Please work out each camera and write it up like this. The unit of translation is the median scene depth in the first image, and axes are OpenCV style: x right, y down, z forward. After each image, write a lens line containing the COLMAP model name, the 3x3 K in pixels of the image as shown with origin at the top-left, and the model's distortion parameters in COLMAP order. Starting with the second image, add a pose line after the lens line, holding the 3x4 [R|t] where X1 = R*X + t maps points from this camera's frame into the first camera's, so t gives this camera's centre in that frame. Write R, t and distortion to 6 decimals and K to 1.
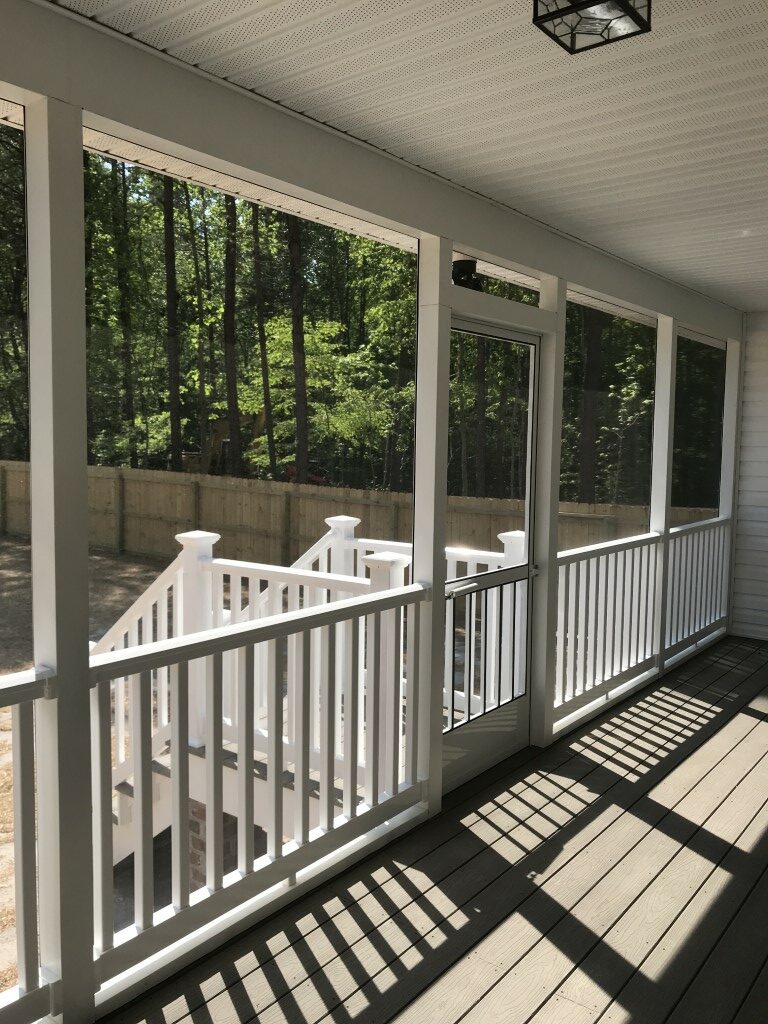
lens RADIAL K [[848.3, 0, 378.8], [0, 848.3, 518.4], [0, 0, 1]] dist [0.007061, 0.005003]
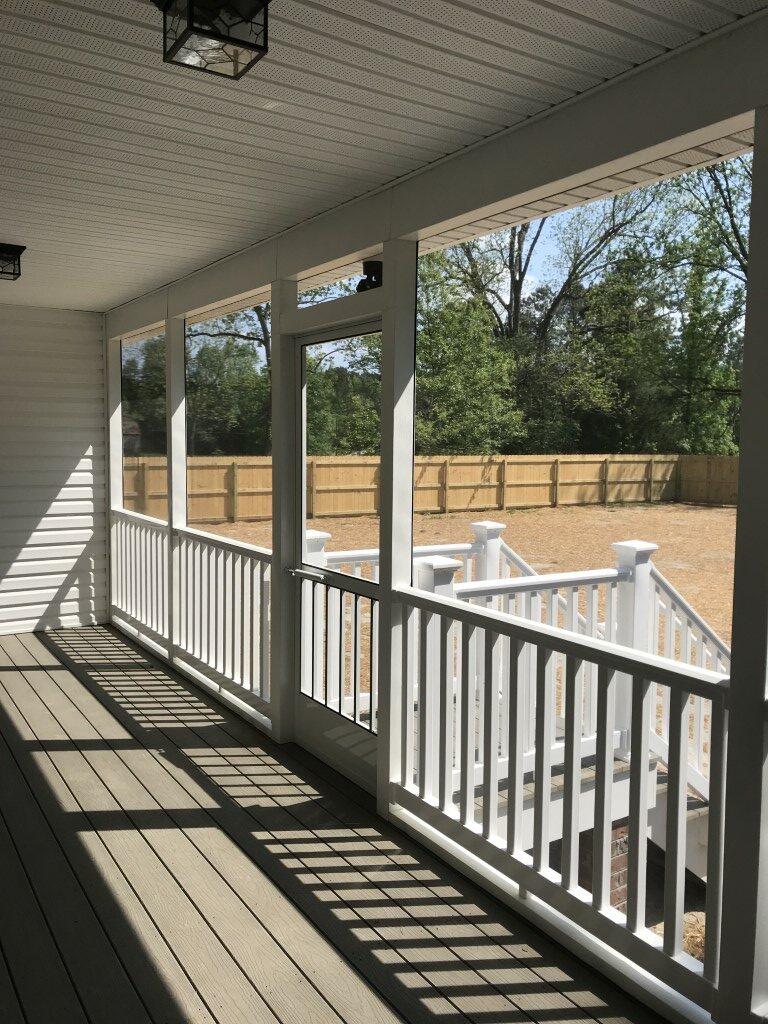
lens RADIAL K [[848.3, 0, 380.7], [0, 848.3, 502.3], [0, 0, 1]] dist [0.007061, 0.005003]
pose [[-0.346147, 0.042732, -0.937206, 1.128772], [-0.106787, 0.990675, 0.084611, -0.117124], [0.932083, 0.129369, -0.338356, 1.472852]]
